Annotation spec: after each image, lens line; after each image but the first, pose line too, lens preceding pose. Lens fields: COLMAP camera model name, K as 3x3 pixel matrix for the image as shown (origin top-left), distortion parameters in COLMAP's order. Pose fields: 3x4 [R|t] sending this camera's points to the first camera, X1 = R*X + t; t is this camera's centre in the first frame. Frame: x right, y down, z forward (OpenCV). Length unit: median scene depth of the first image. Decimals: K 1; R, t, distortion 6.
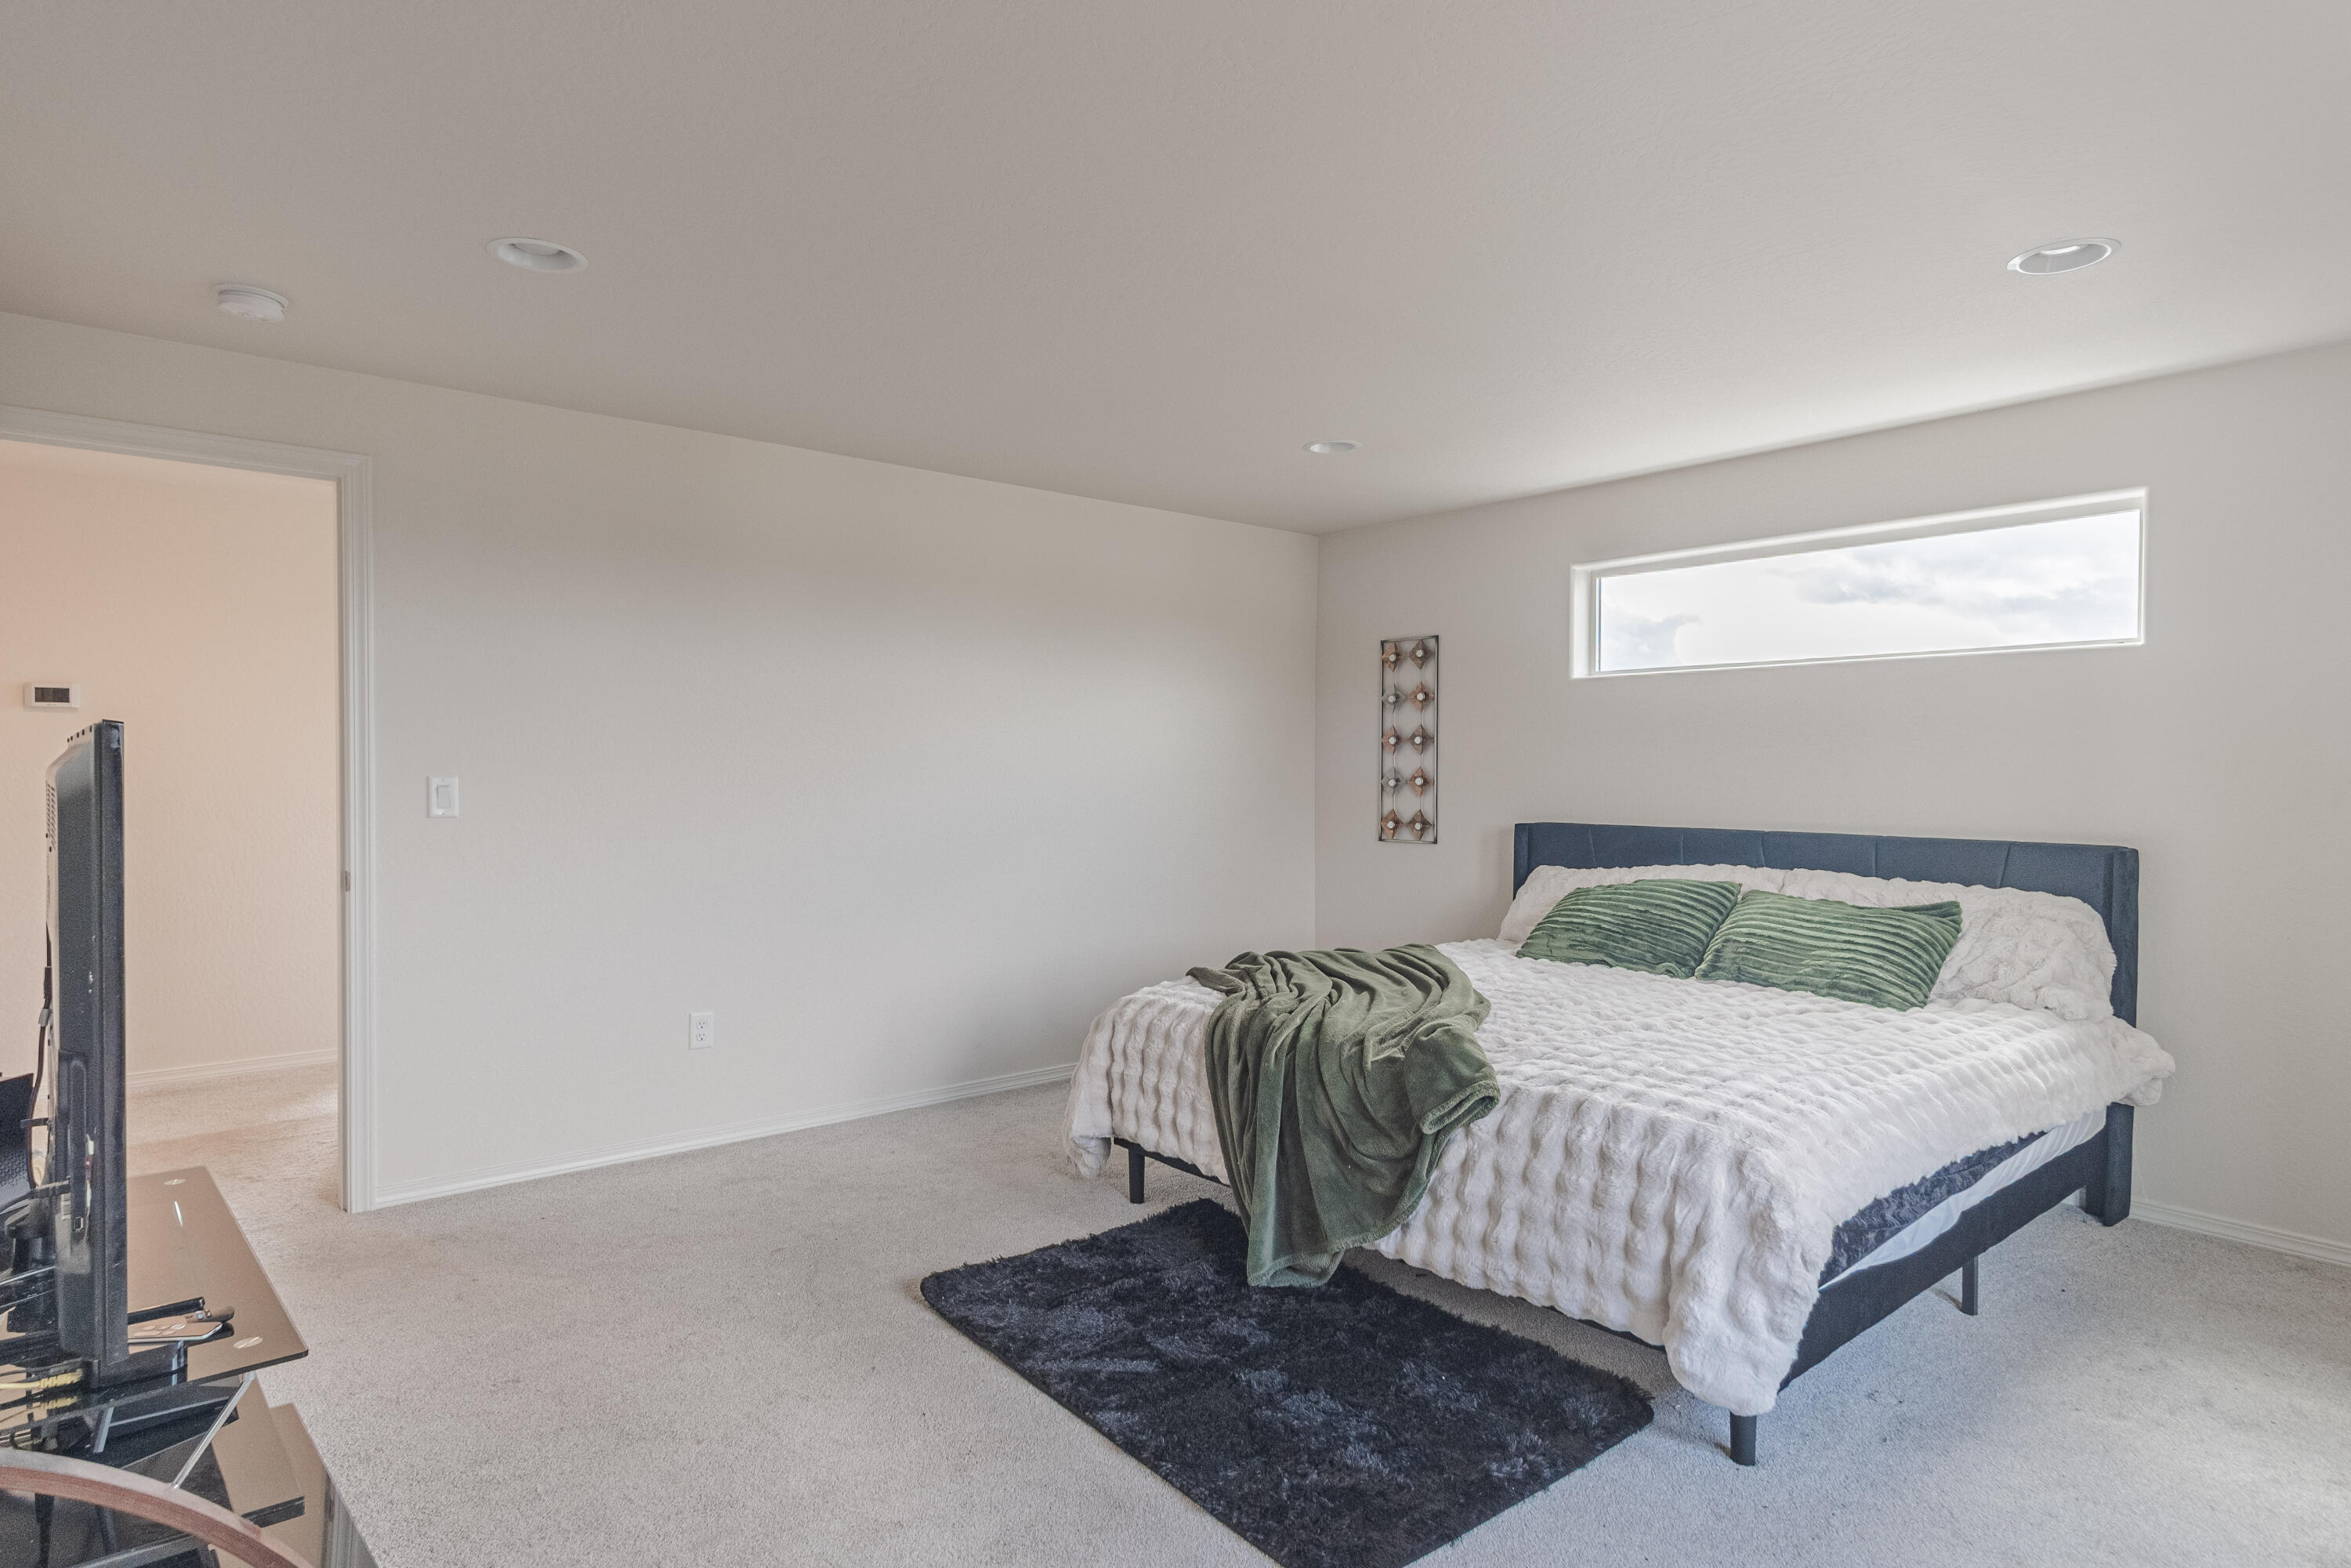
lens RADIAL K [[1261.9, 0, 1179.5], [0, 1261.9, 815.0], [0, 0, 1]] dist [-0.003953, 0.015199]
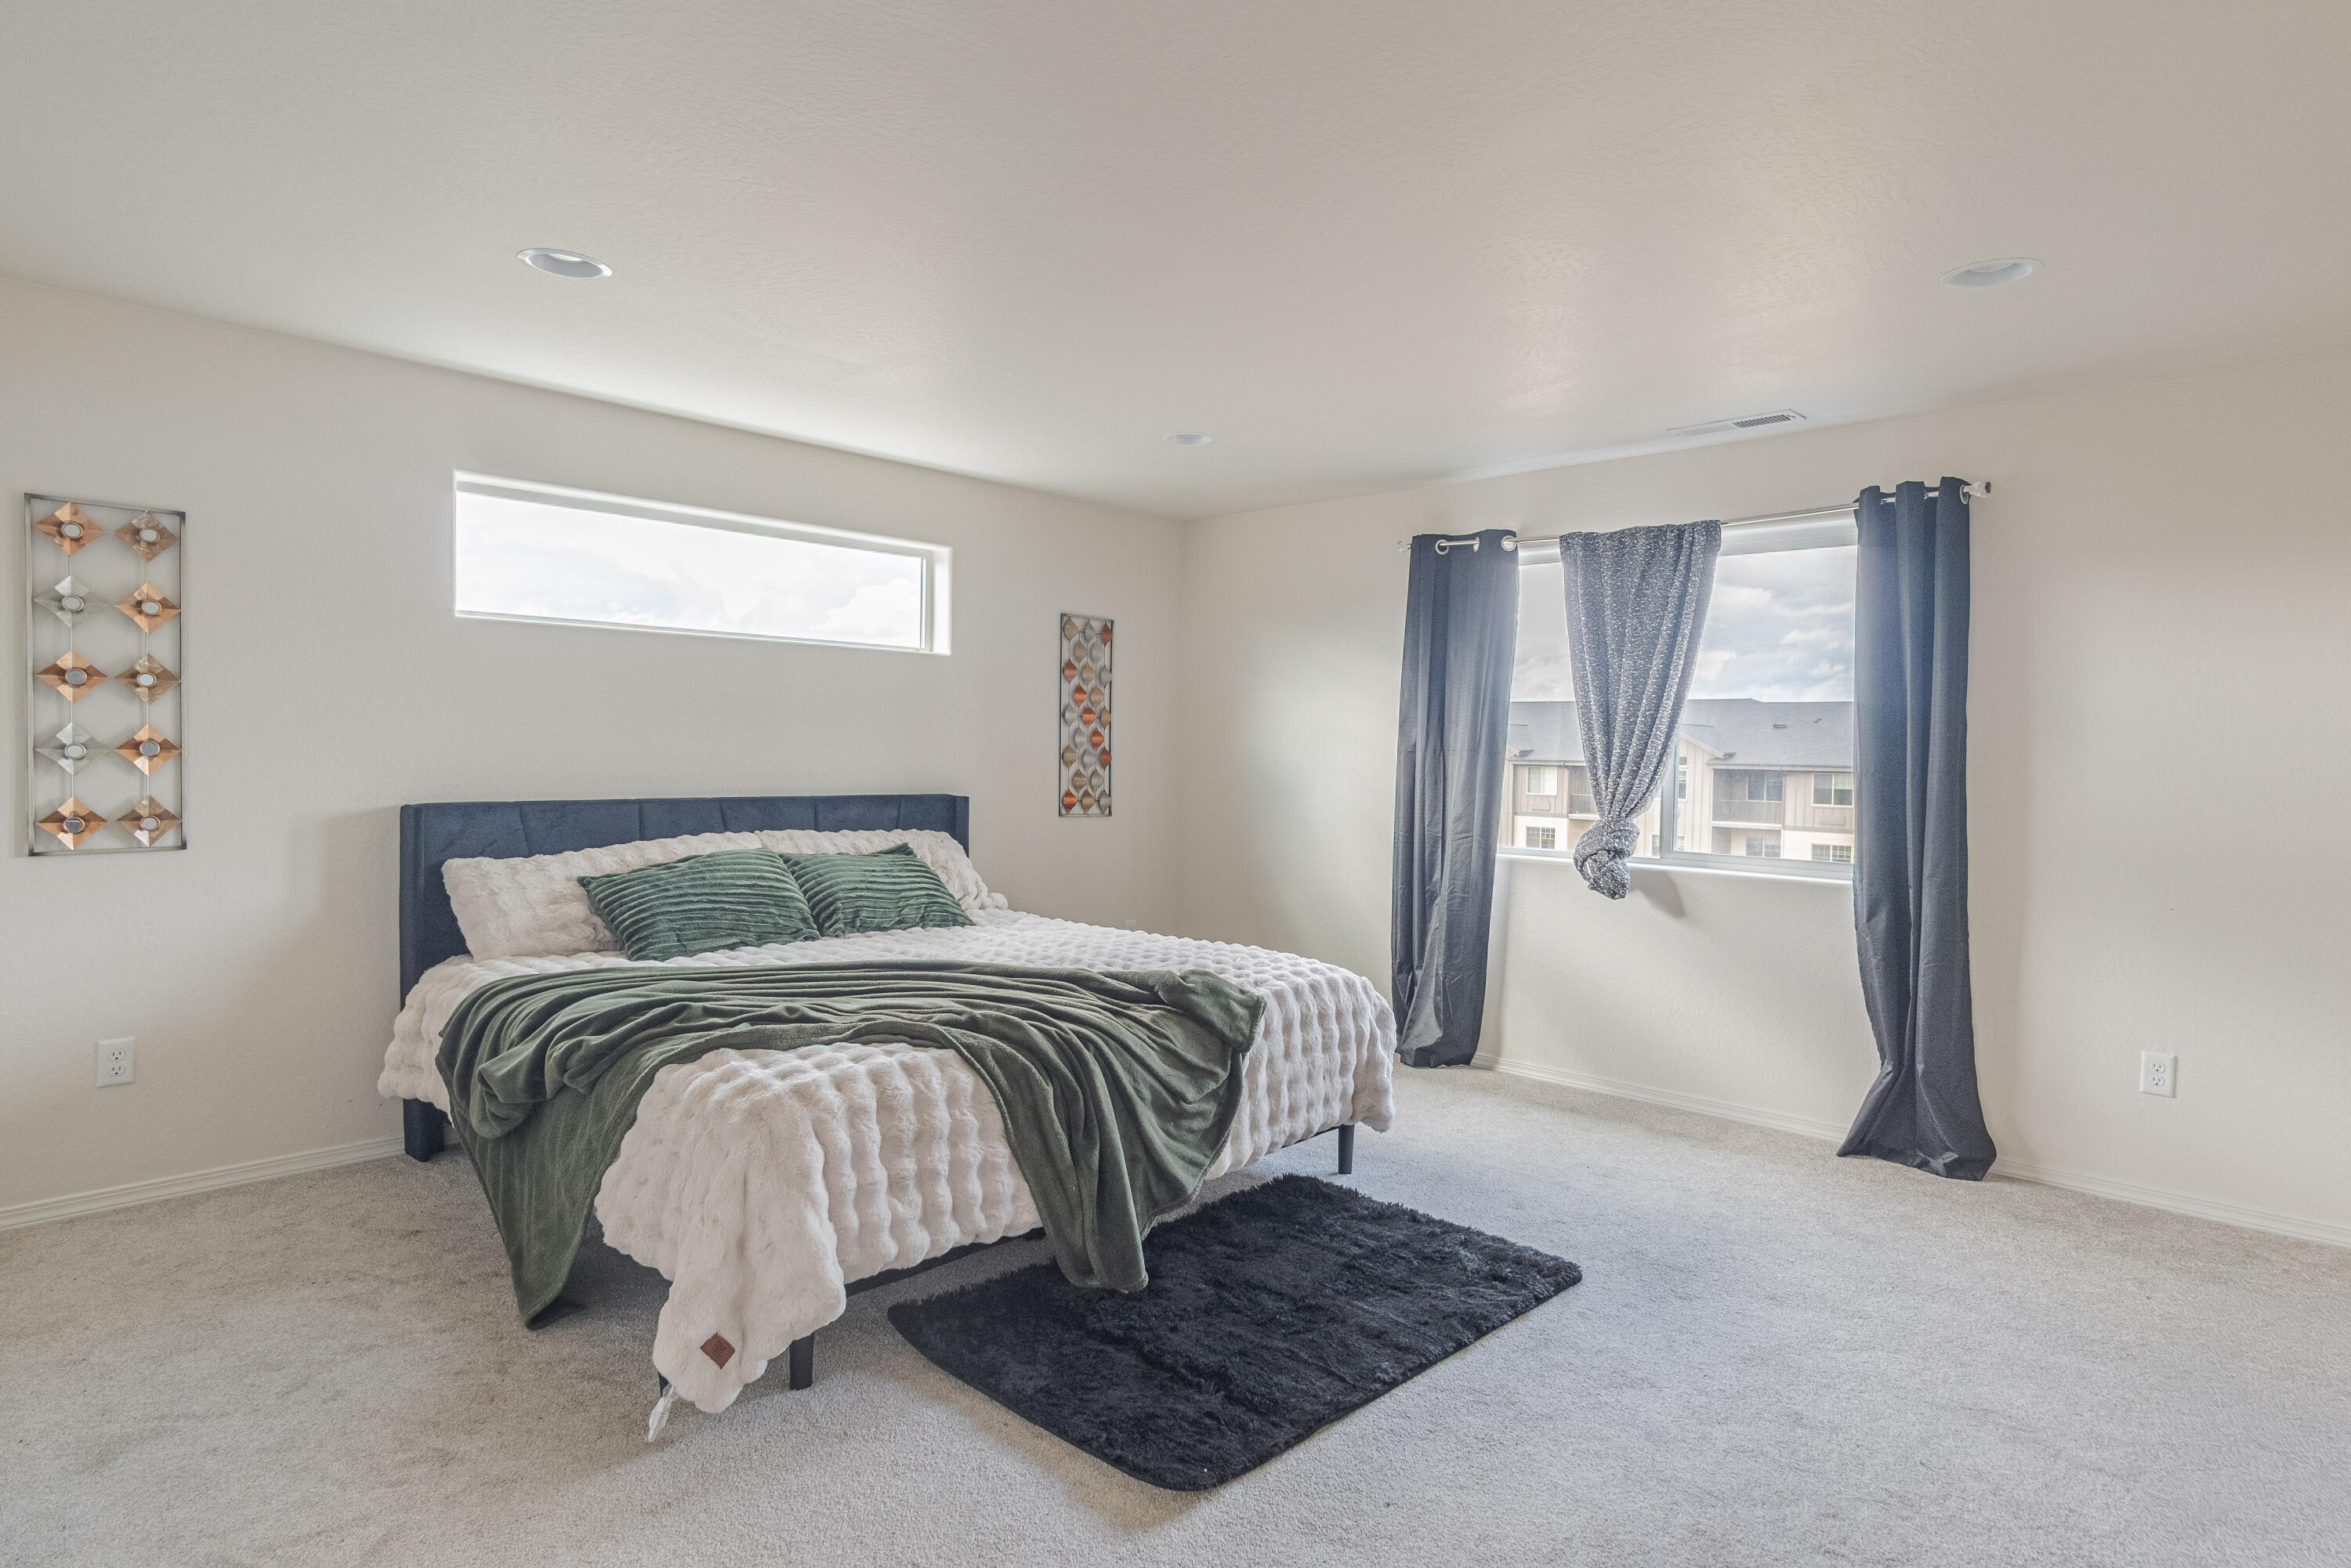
lens RADIAL K [[1261.9, 0, 1179.5], [0, 1261.9, 815.0], [0, 0, 1]] dist [-0.003953, 0.015199]
pose [[-0.110326, -0.053842, 0.992436, -0.663073], [0.021119, 0.998179, 0.056502, -0.026445], [-0.993671, 0.027193, -0.108988, 0.819651]]
